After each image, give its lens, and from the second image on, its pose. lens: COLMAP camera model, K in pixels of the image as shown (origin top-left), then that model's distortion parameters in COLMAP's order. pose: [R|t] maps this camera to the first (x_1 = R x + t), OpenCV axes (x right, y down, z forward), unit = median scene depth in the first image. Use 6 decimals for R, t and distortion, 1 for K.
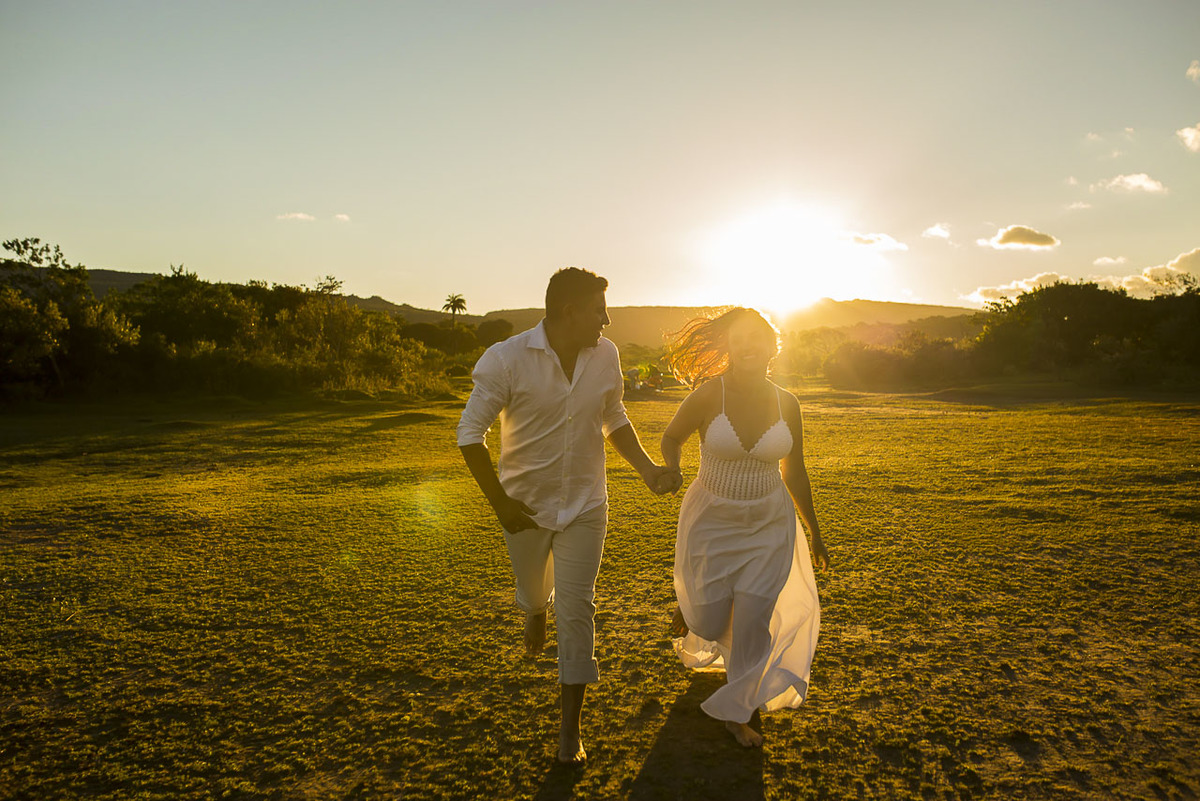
lens RADIAL K [[1104.1, 0, 600.0], [0, 1104.1, 400.5], [0, 0, 1]] dist [0.000497, -0.000588]
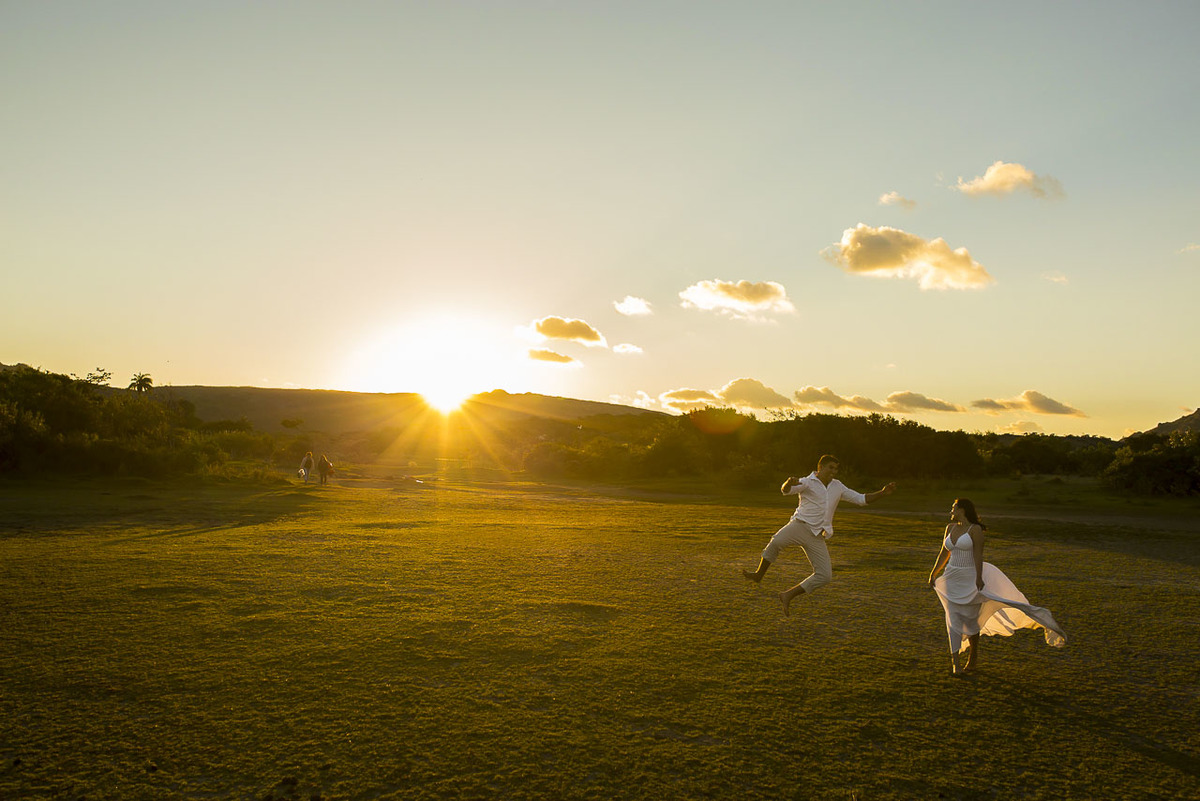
lens RADIAL K [[1104.1, 0, 600.0], [0, 1104.1, 400.5], [0, 0, 1]] dist [0.000497, -0.000588]
pose [[0.956751, 0.051094, 0.286387, -0.092385], [-0.027784, 0.996004, -0.084875, 0.000636], [-0.289580, 0.073247, 0.954347, -0.236953]]
